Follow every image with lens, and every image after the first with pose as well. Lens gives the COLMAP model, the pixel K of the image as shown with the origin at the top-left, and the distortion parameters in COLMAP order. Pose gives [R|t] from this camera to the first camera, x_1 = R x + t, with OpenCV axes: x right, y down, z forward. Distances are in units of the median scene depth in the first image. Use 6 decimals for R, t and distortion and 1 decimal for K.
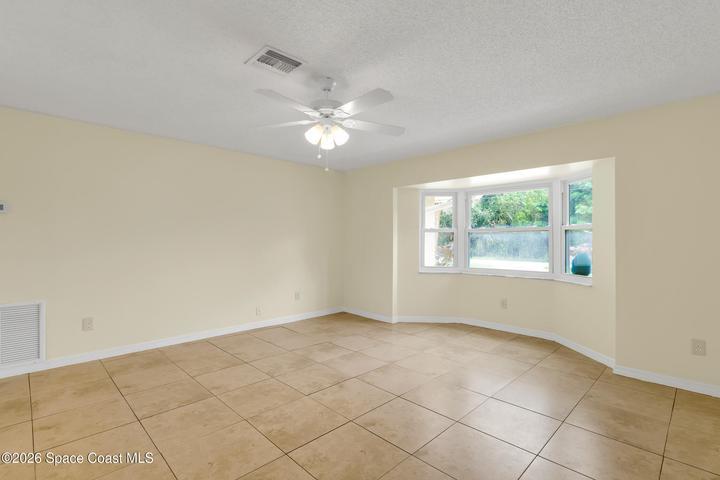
lens RADIAL K [[337.4, 0, 362.8], [0, 337.4, 236.0], [0, 0, 1]] dist [0.001493, 0.000047]
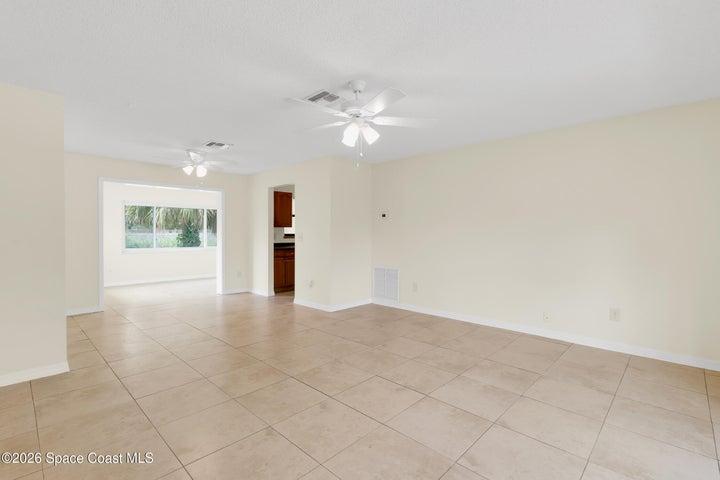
lens RADIAL K [[337.4, 0, 362.8], [0, 337.4, 236.0], [0, 0, 1]] dist [0.001493, 0.000047]
pose [[0.021001, 0.008149, -0.999746, 0.803804], [0.013880, 0.999868, 0.008442, 0.013232], [0.999683, -0.014054, 0.020885, 0.827259]]
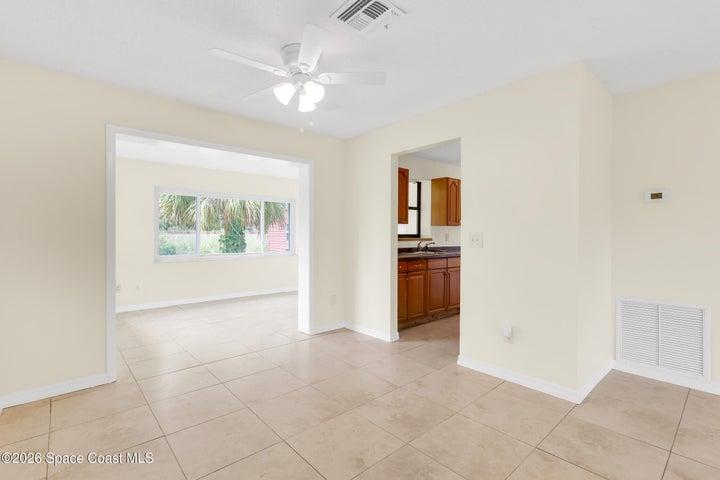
lens RADIAL K [[337.4, 0, 362.8], [0, 337.4, 236.0], [0, 0, 1]] dist [0.001493, 0.000047]
pose [[-0.056618, 0.003066, -0.998391, -0.099173], [0.012999, 0.999913, 0.002333, 0.012287], [0.998311, -0.012846, -0.056653, 0.241372]]
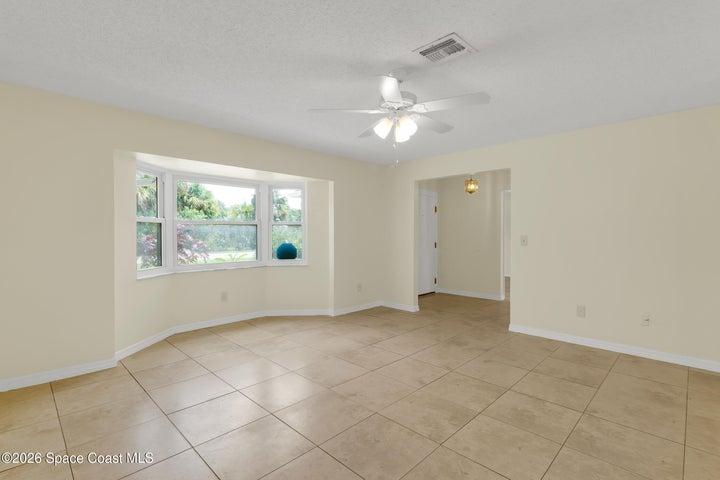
lens RADIAL K [[341.2, 0, 364.7], [0, 341.2, 236.8], [0, 0, 1]] dist [0.001455, -0.000685]
pose [[-0.013204, -0.013838, 0.999817, -0.918338], [-0.016424, 0.999772, 0.013620, 0.004478], [-0.999778, -0.016241, -0.013428, 0.923052]]
